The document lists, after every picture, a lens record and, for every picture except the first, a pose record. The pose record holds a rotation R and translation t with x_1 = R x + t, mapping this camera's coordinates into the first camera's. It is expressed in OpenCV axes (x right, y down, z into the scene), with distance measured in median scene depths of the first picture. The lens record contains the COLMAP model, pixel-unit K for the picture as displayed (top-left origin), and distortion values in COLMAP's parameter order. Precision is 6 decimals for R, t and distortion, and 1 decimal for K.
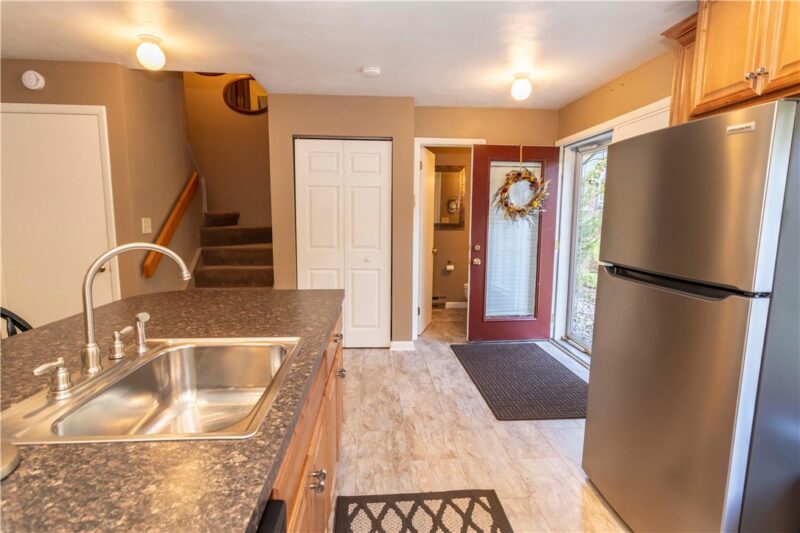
lens RADIAL K [[401.9, 0, 400.0], [0, 401.9, 266.5], [0, 0, 1]] dist [0.002490, 0.000435]
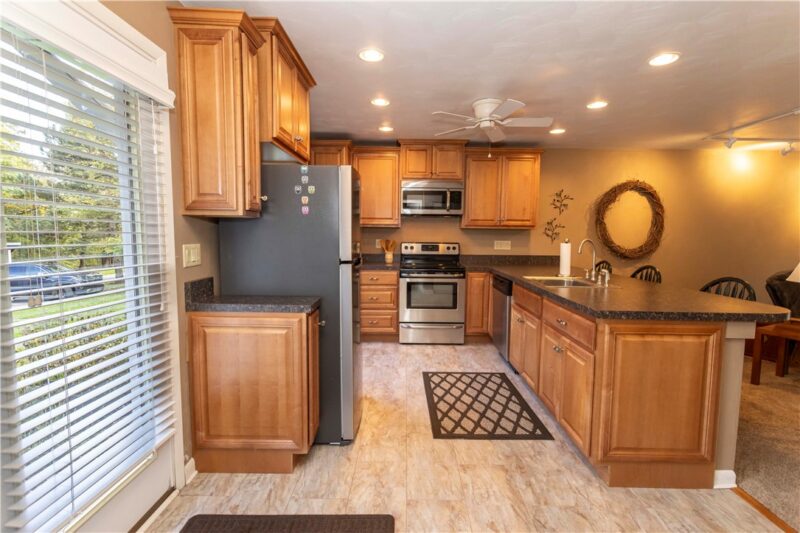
lens RADIAL K [[374.4, 0, 402.2], [0, 374.4, 265.4], [0, 0, 1]] dist [0.002271, 0.000773]
pose [[-0.996706, -0.025180, 0.077097, 0.255009], [-0.008213, 0.977034, 0.212926, -0.237618], [-0.080687, 0.211591, -0.974022, 2.056100]]
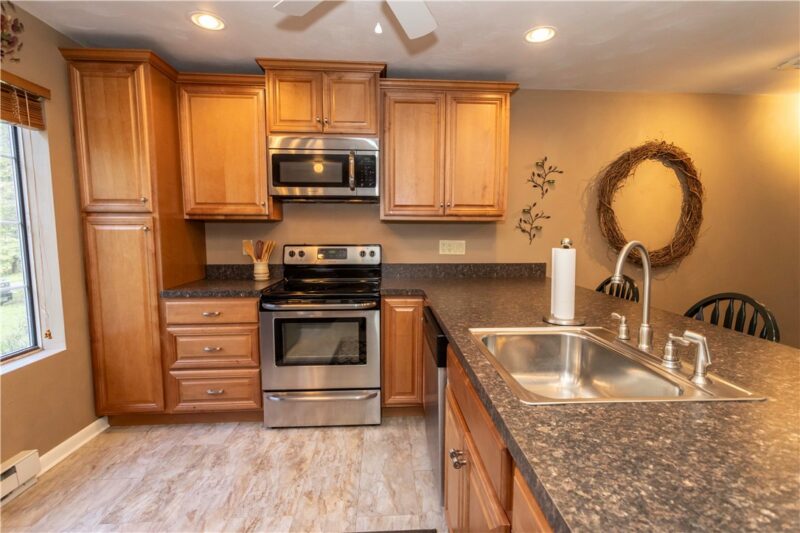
lens RADIAL K [[374.5, 0, 404.8], [0, 374.5, 266.3], [0, 0, 1]] dist [0.003868, 0.001536]
pose [[-0.999882, -0.010700, 0.010999, -0.037258], [-0.007959, 0.974456, 0.224436, -0.113108], [-0.013120, 0.224322, -0.974427, 1.068805]]
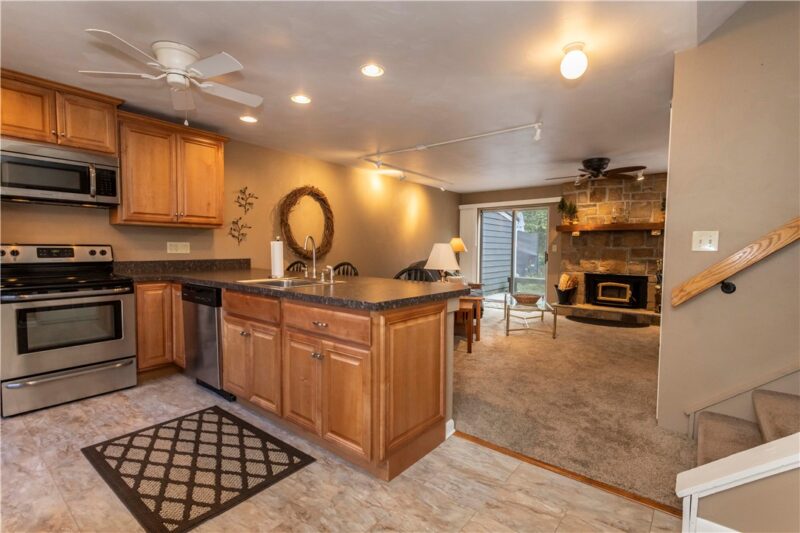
lens RADIAL K [[374.5, 0, 404.8], [0, 374.5, 266.3], [0, 0, 1]] dist [0.003868, 0.001536]
pose [[-0.677001, 0.025360, -0.735545, 0.438469], [-0.108913, 0.984950, 0.134203, -0.143997], [0.727879, 0.170966, -0.664050, 1.753229]]
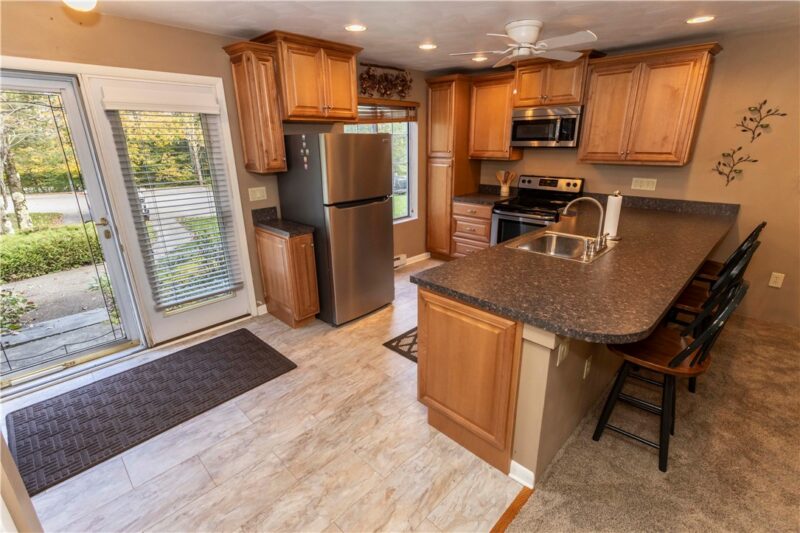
lens RADIAL K [[373.7, 0, 400.9], [0, 373.7, 263.9], [0, 0, 1]] dist [0.001113, 0.001673]
pose [[-0.662234, -0.235467, 0.711338, -0.858126], [0.105933, 0.910383, 0.399975, -0.374940], [-0.741771, 0.340231, -0.577943, 1.736081]]
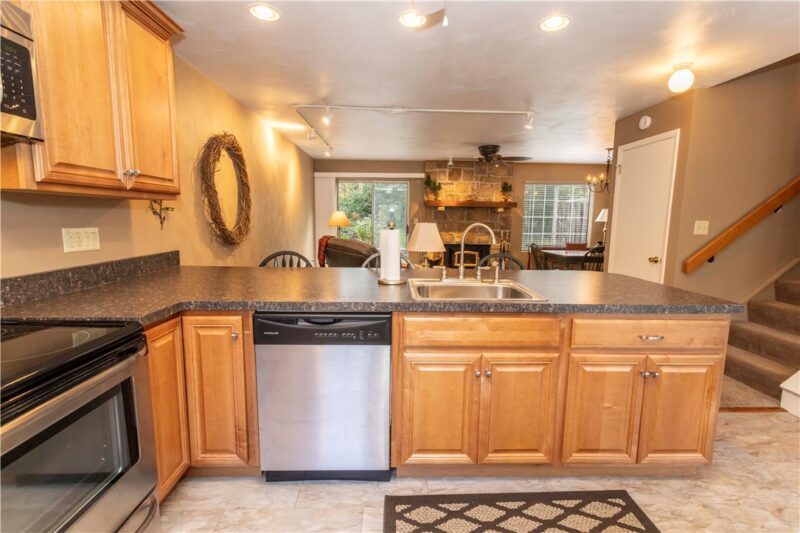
lens RADIAL K [[374.5, 0, 404.8], [0, 374.5, 266.3], [0, 0, 1]] dist [0.003868, 0.001536]
pose [[-0.035203, 0.126791, -0.991305, 0.705729], [-0.146597, 0.980535, 0.130619, -0.019771], [0.988570, 0.149920, -0.015931, 0.373436]]
